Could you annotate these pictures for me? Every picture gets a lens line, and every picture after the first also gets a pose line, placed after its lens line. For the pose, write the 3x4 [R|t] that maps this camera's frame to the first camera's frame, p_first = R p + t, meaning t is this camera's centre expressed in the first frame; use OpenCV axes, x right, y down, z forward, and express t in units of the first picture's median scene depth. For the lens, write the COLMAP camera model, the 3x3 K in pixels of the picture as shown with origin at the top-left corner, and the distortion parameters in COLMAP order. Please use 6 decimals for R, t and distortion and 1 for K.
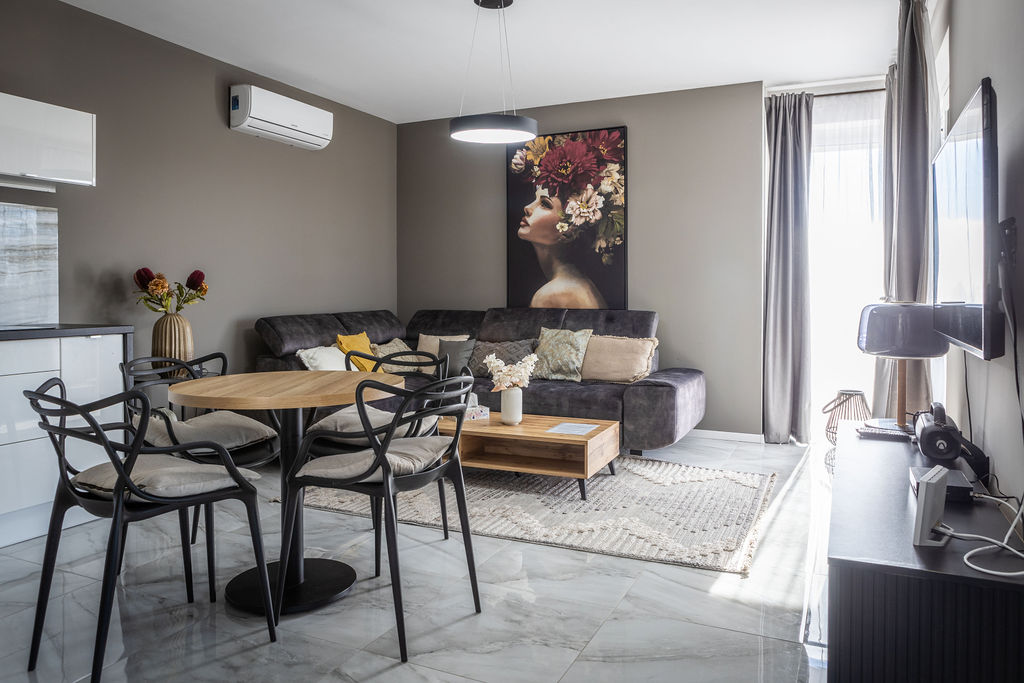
lens RADIAL K [[719.9, 0, 528.0], [0, 719.9, 307.7], [0, 0, 1]] dist [0.009494, 0.006969]
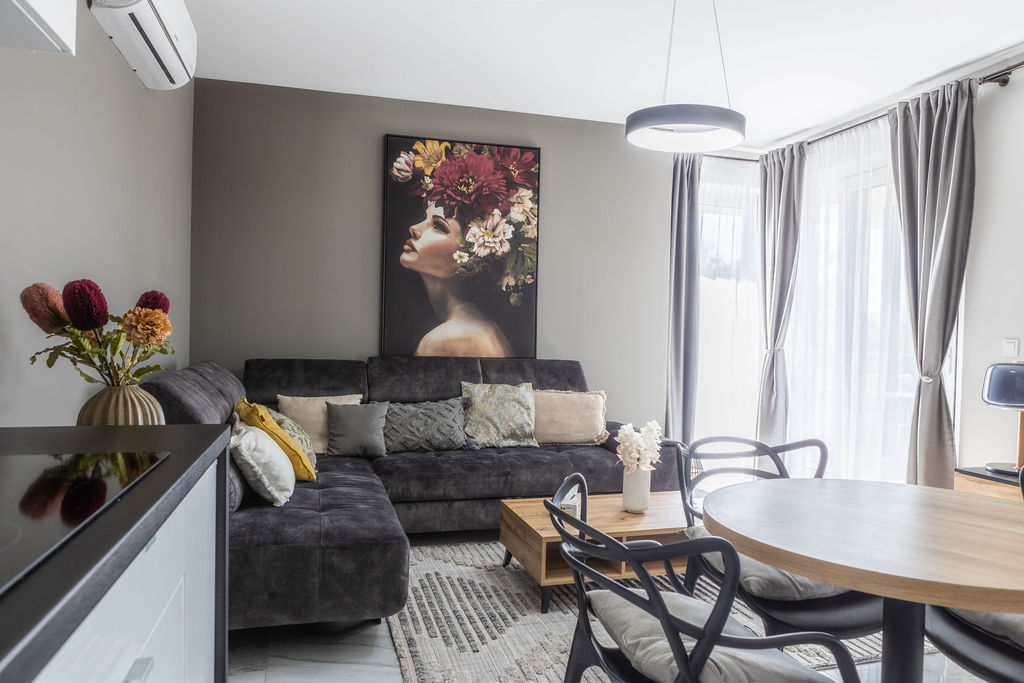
lens RADIAL K [[719.9, 0, 513.6], [0, 719.9, 340.7], [0, 0, 1]] dist [0.009494, 0.006969]
pose [[0.748475, 0.006476, 0.663132, -0.453541], [-0.006052, 0.999977, -0.002935, -0.015645], [-0.663136, -0.001816, 0.748497, 0.357067]]
